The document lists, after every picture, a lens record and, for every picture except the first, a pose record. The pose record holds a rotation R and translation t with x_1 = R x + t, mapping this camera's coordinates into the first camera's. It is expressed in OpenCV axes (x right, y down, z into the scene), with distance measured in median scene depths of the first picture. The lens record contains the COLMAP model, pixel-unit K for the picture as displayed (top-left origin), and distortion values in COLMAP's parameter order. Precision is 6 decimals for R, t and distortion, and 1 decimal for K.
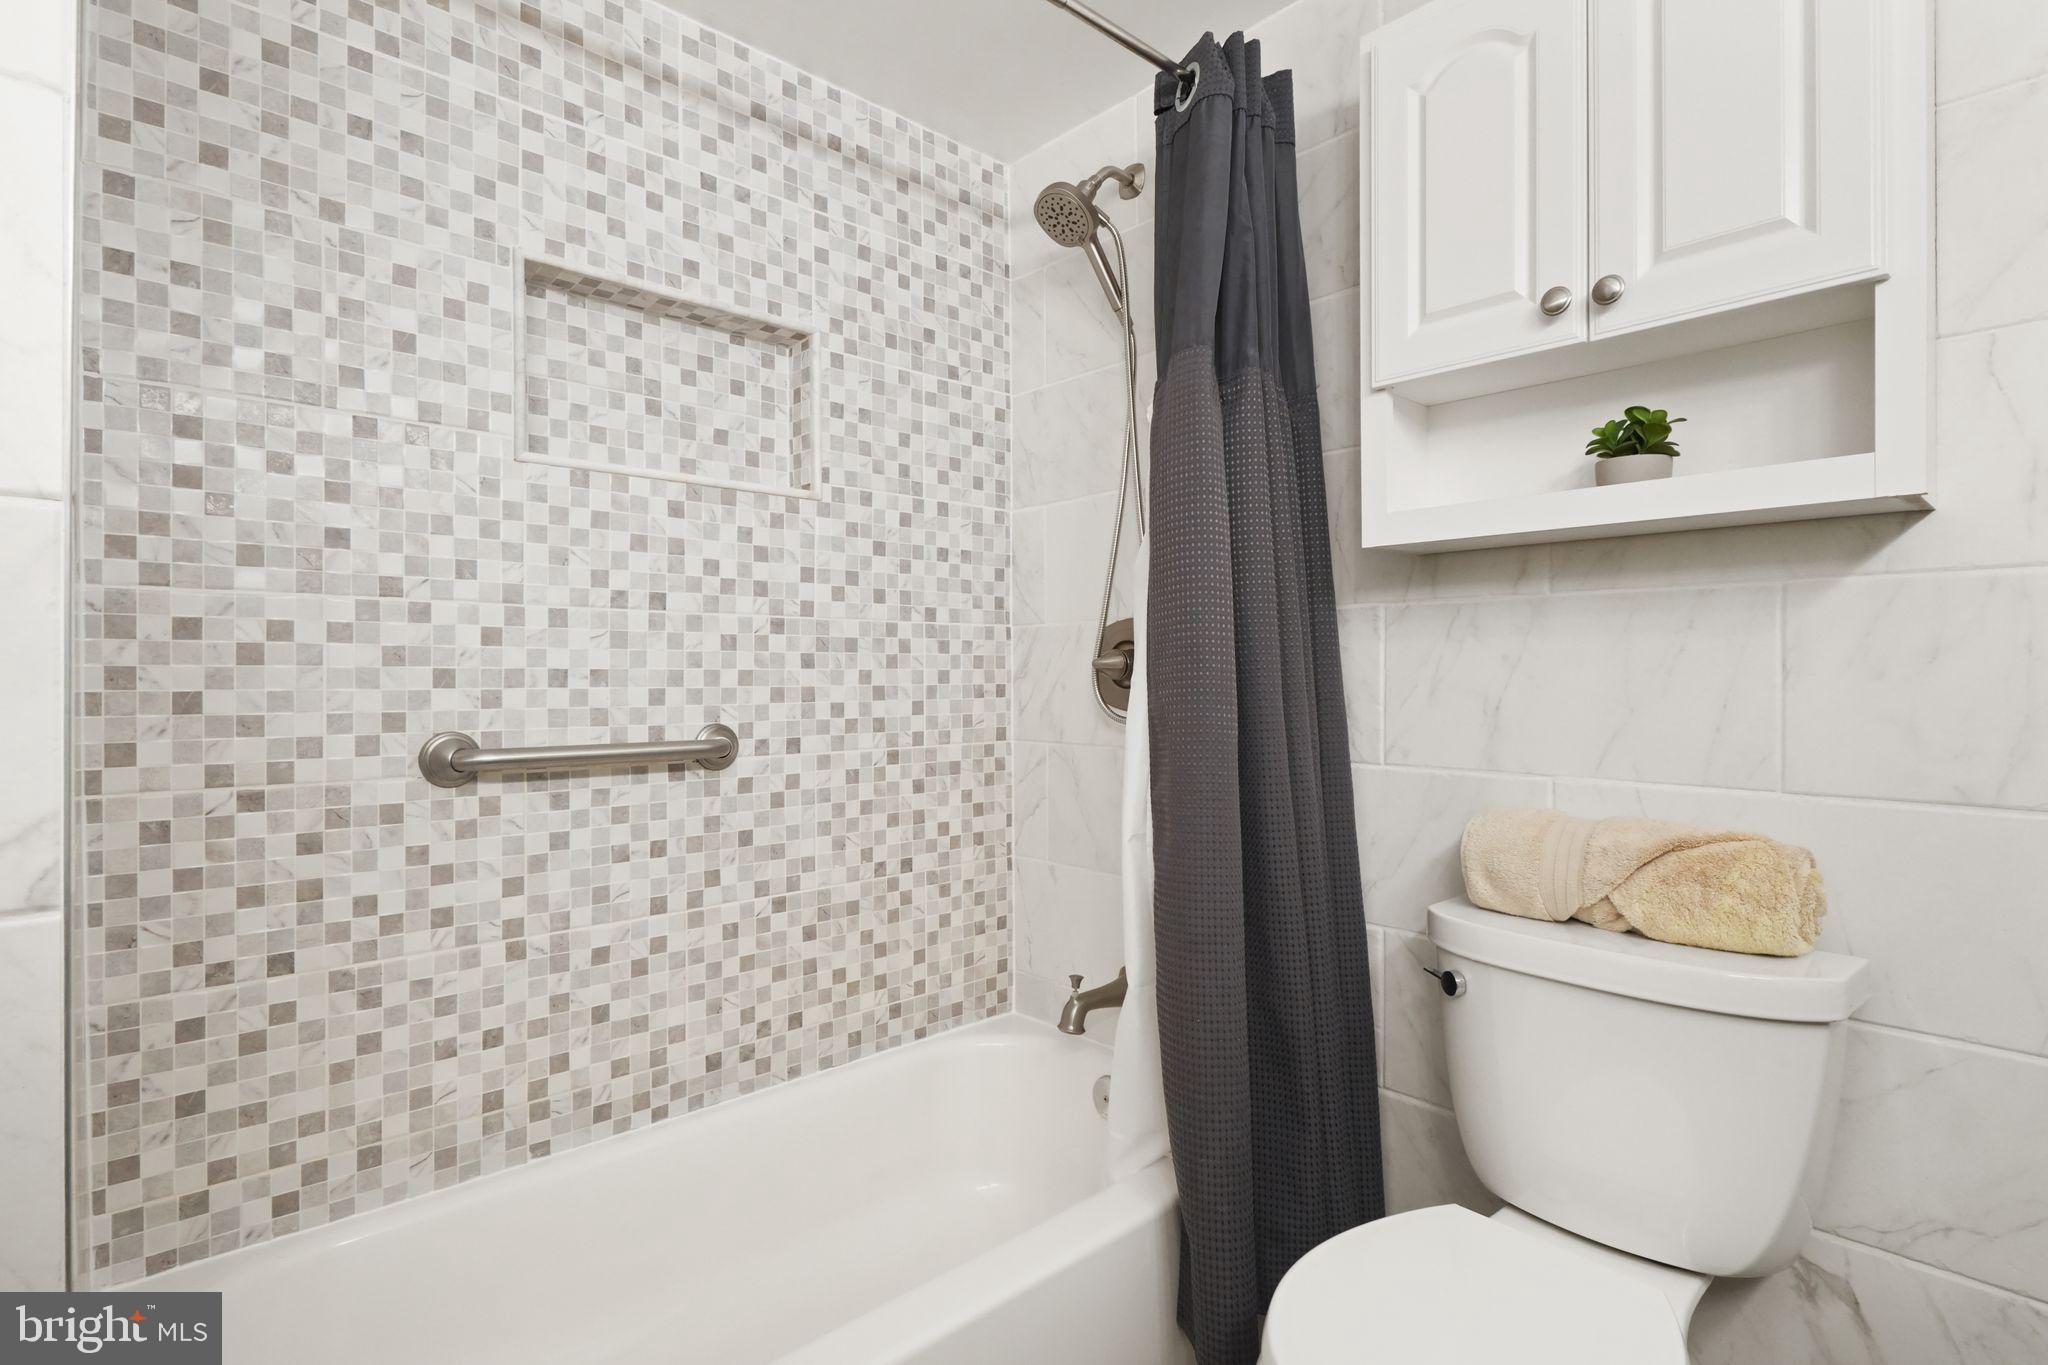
lens RADIAL K [[991.7, 0, 1022.4], [0, 991.7, 672.7], [0, 0, 1]] dist [0.001015, -0.002677]
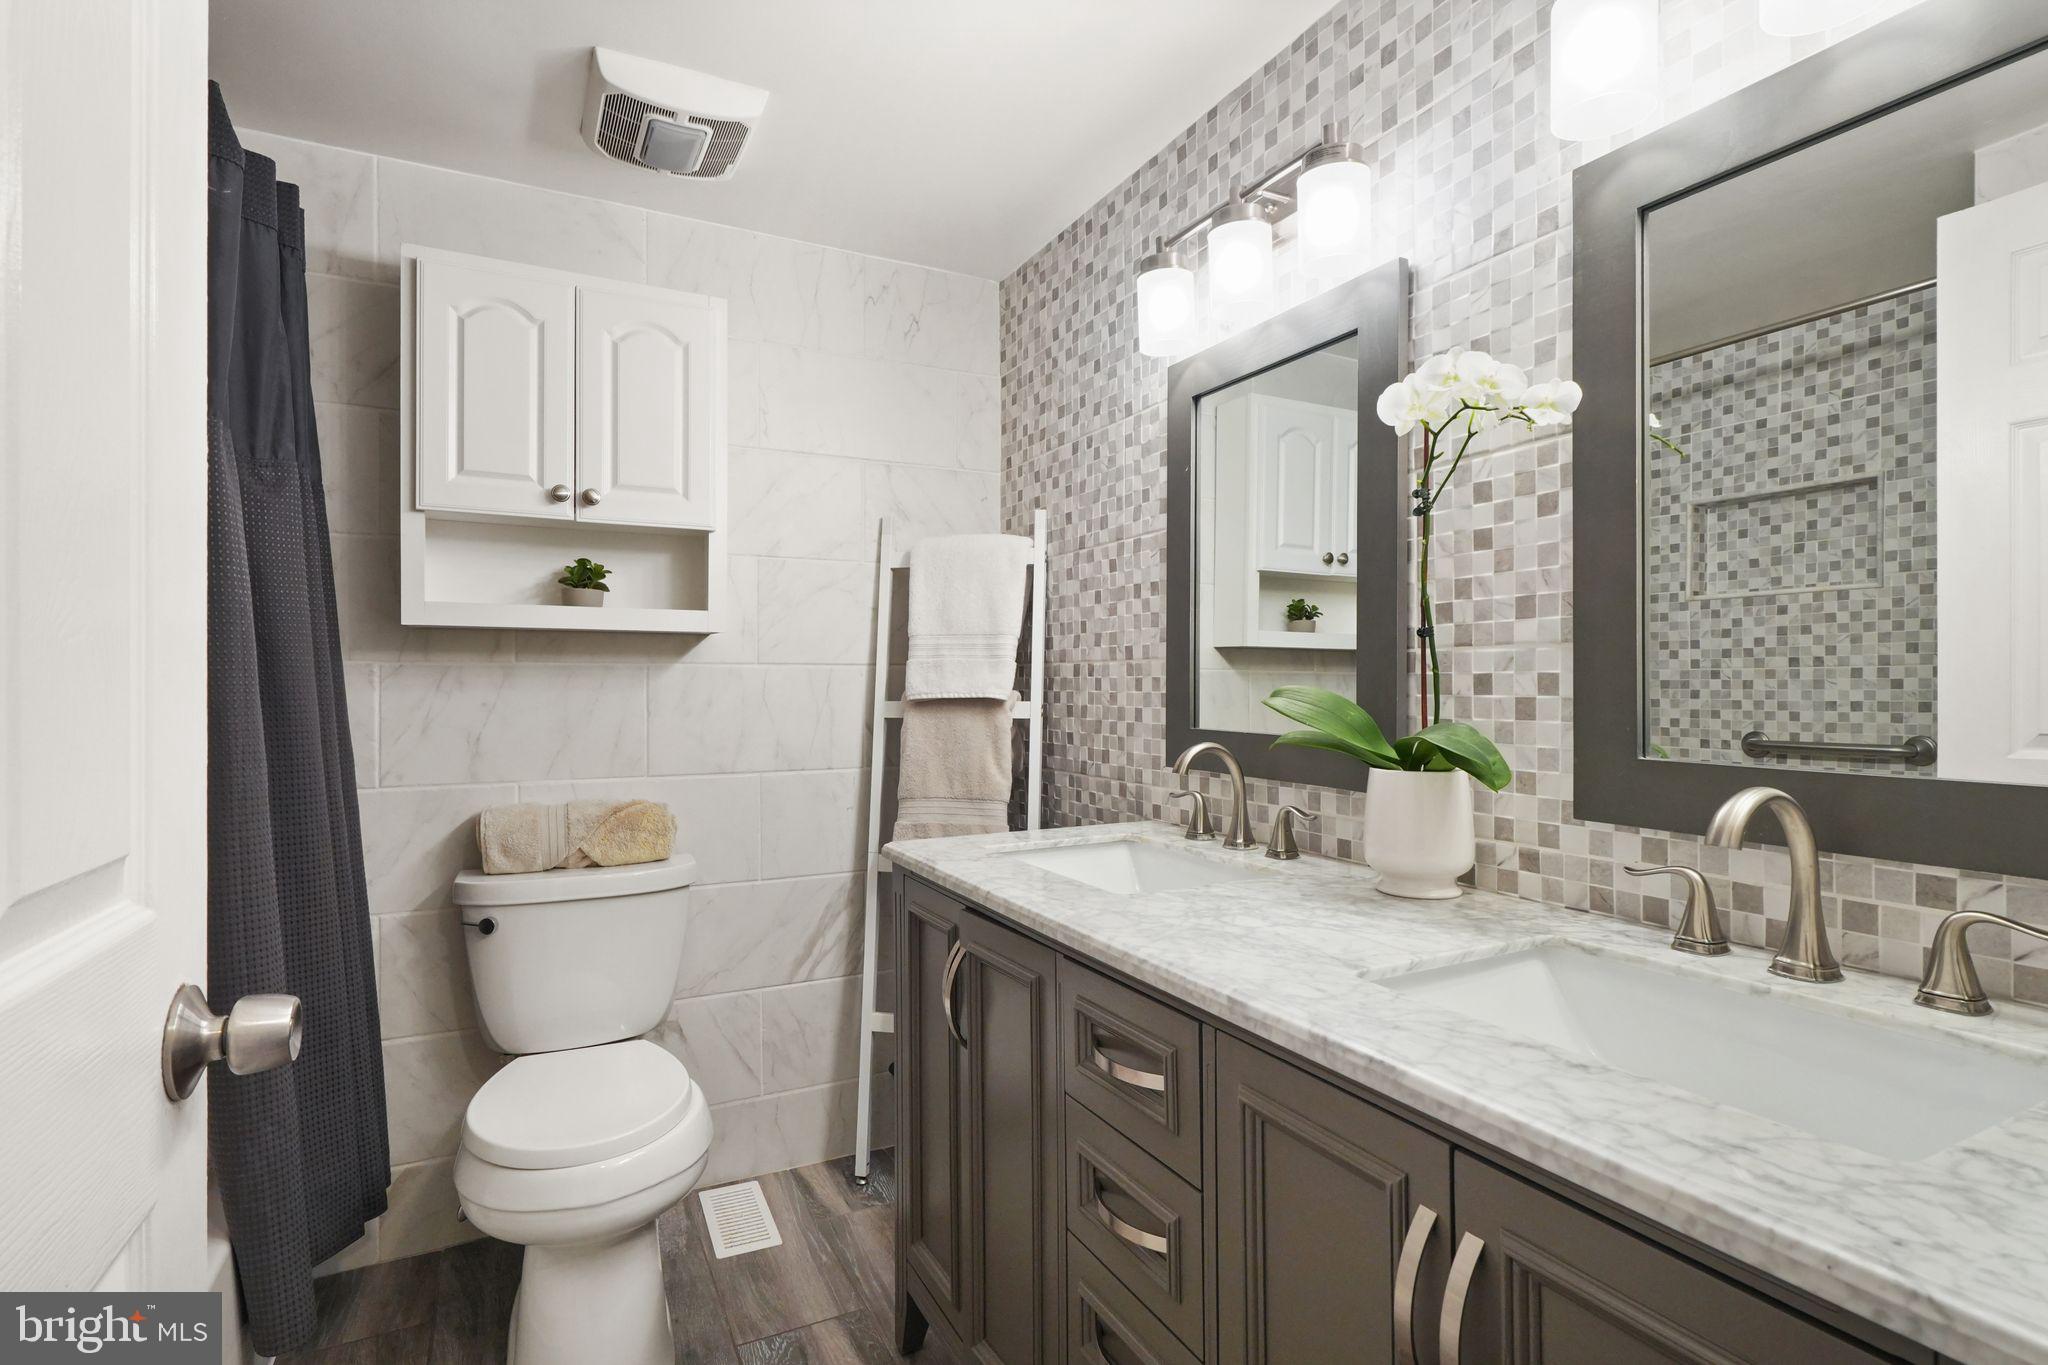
lens RADIAL K [[991.7, 0, 1025.9], [0, 991.7, 681.0], [0, 0, 1]] dist [0.001015, -0.002677]
pose [[0.285638, 0.002343, 0.958335, -0.794832], [0.000660, 0.999996, -0.002642, -0.052791], [-0.958337, 0.001387, 0.285635, -0.212851]]
